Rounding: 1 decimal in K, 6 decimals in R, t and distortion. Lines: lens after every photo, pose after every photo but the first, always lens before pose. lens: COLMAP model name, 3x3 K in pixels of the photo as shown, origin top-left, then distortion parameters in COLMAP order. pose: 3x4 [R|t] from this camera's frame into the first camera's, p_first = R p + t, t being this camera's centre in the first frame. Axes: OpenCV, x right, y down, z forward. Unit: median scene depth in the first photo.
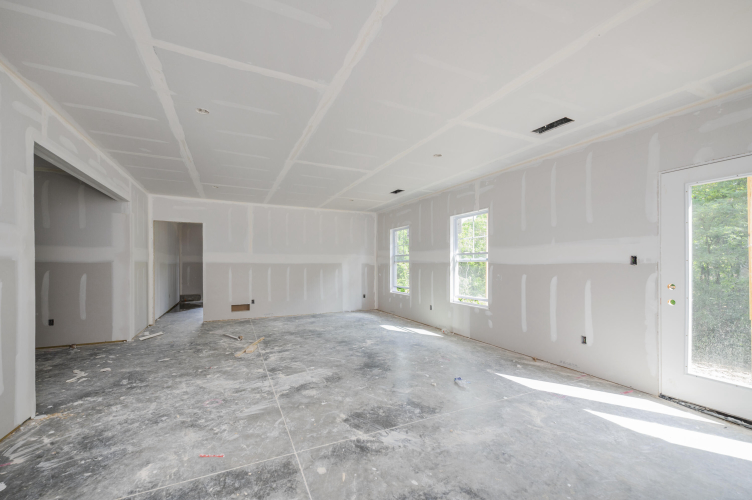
lens RADIAL K [[304.3, 0, 361.1], [0, 304.3, 265.9], [0, 0, 1]] dist [0.006226, 0.000666]
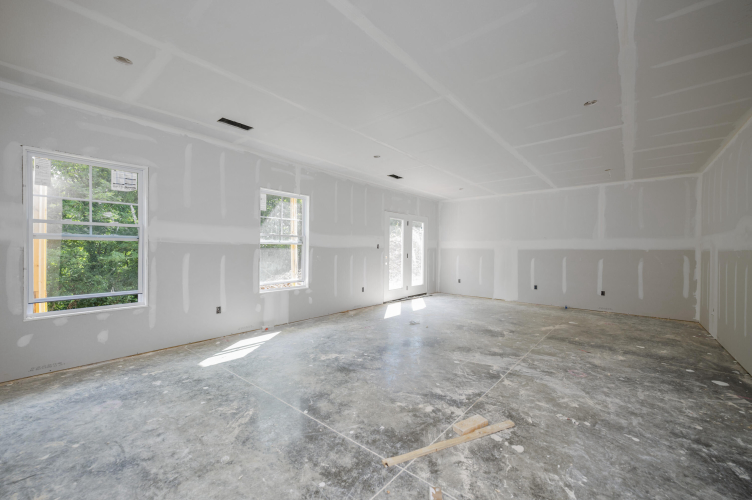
lens RADIAL K [[304.3, 0, 377.6], [0, 304.3, 249.8], [0, 0, 1]] dist [0.006226, 0.000666]
pose [[-0.448742, -0.009588, 0.893610, -0.956437], [-0.009378, 0.999938, 0.006019, -0.006992], [-0.893612, -0.005679, -0.448804, 1.789202]]
